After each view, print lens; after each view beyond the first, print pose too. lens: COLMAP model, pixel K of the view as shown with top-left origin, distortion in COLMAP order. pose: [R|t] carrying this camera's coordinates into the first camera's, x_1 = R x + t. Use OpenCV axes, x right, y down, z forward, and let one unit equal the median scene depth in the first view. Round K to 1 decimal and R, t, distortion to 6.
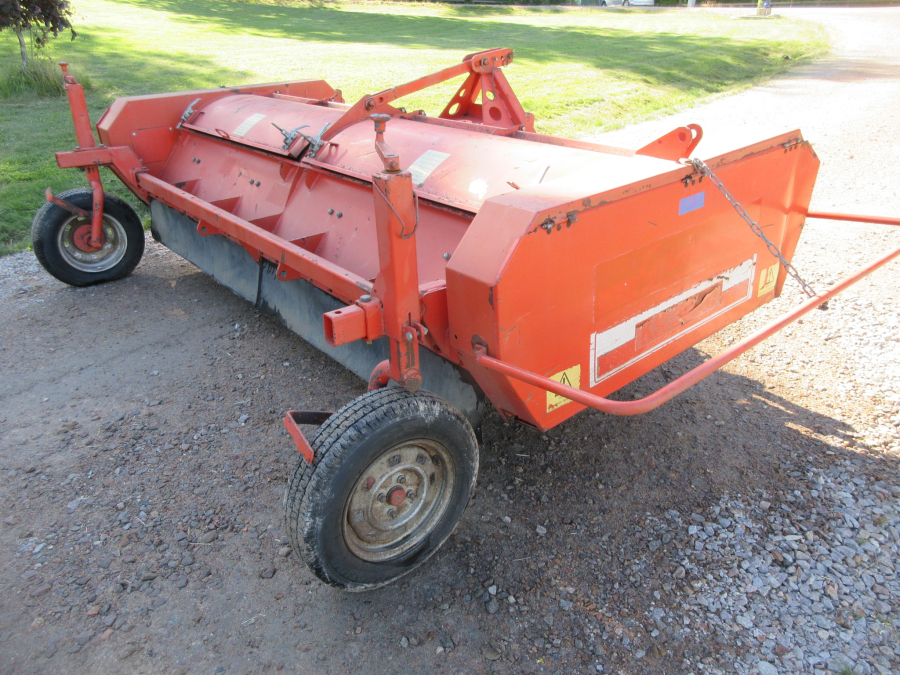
lens RADIAL K [[665.9, 0, 452.9], [0, 665.9, 332.6], [0, 0, 1]] dist [0.011573, 0.004978]
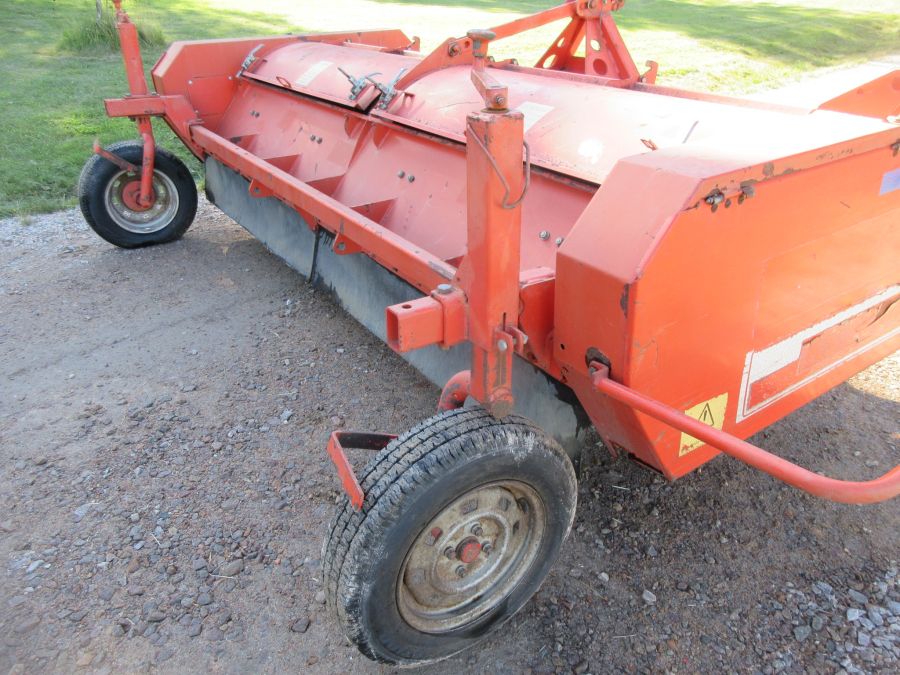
lens RADIAL K [[667.1, 0, 454.2], [0, 667.1, 331.7], [0, 0, 1]] dist [0.003155, 0.004767]
pose [[0.994560, 0.060404, -0.084863, -0.041941], [-0.057383, 0.997644, 0.037596, -0.024769], [0.086934, -0.032522, 0.995683, 0.203455]]
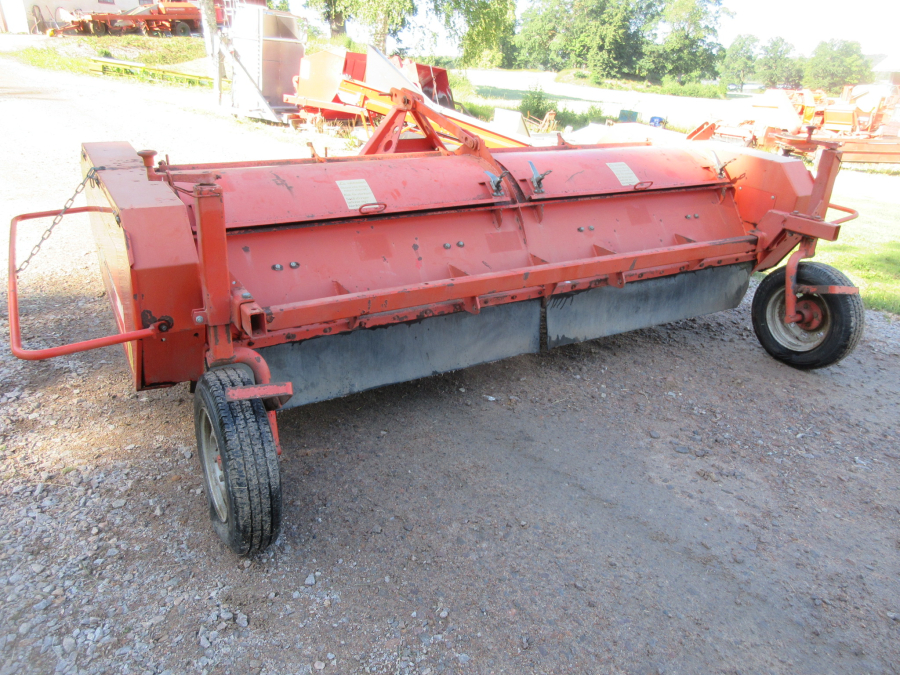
lens RADIAL K [[667.1, 0, 454.2], [0, 667.1, 331.7], [0, 0, 1]] dist [0.003155, 0.004767]
pose [[0.169666, -0.366371, 0.914869, -1.677004], [0.389126, 0.877803, 0.279362, -0.538978], [-0.905425, 0.308601, 0.291498, 1.118968]]
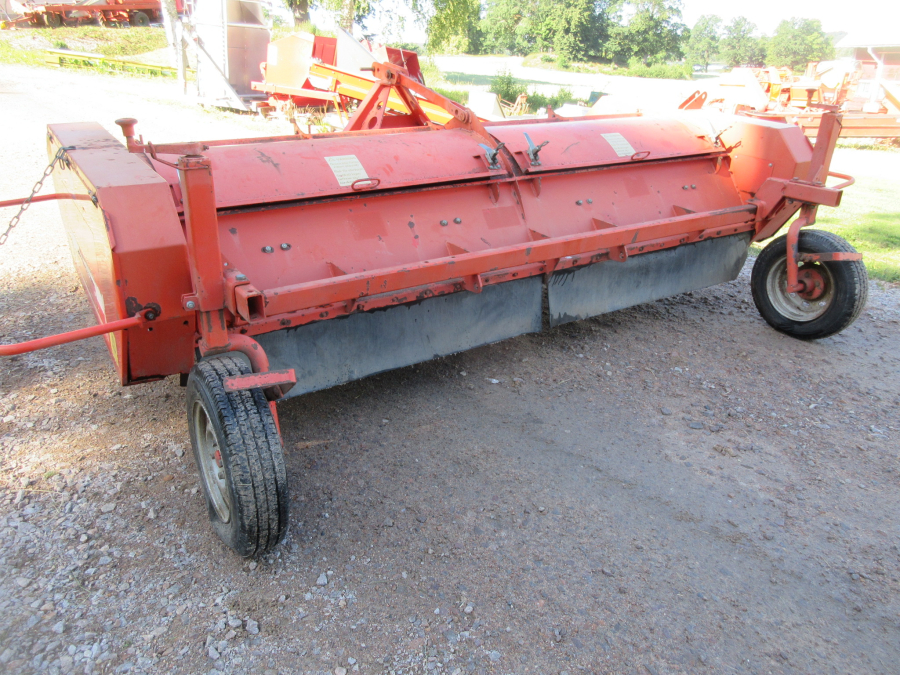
lens RADIAL K [[667.1, 0, 454.2], [0, 667.1, 331.7], [0, 0, 1]] dist [0.003155, 0.004767]
pose [[0.123244, -0.387647, 0.913532, -1.636334], [0.410311, 0.858085, 0.308763, -0.528986], [-0.903580, 0.336779, 0.264810, 1.181220]]
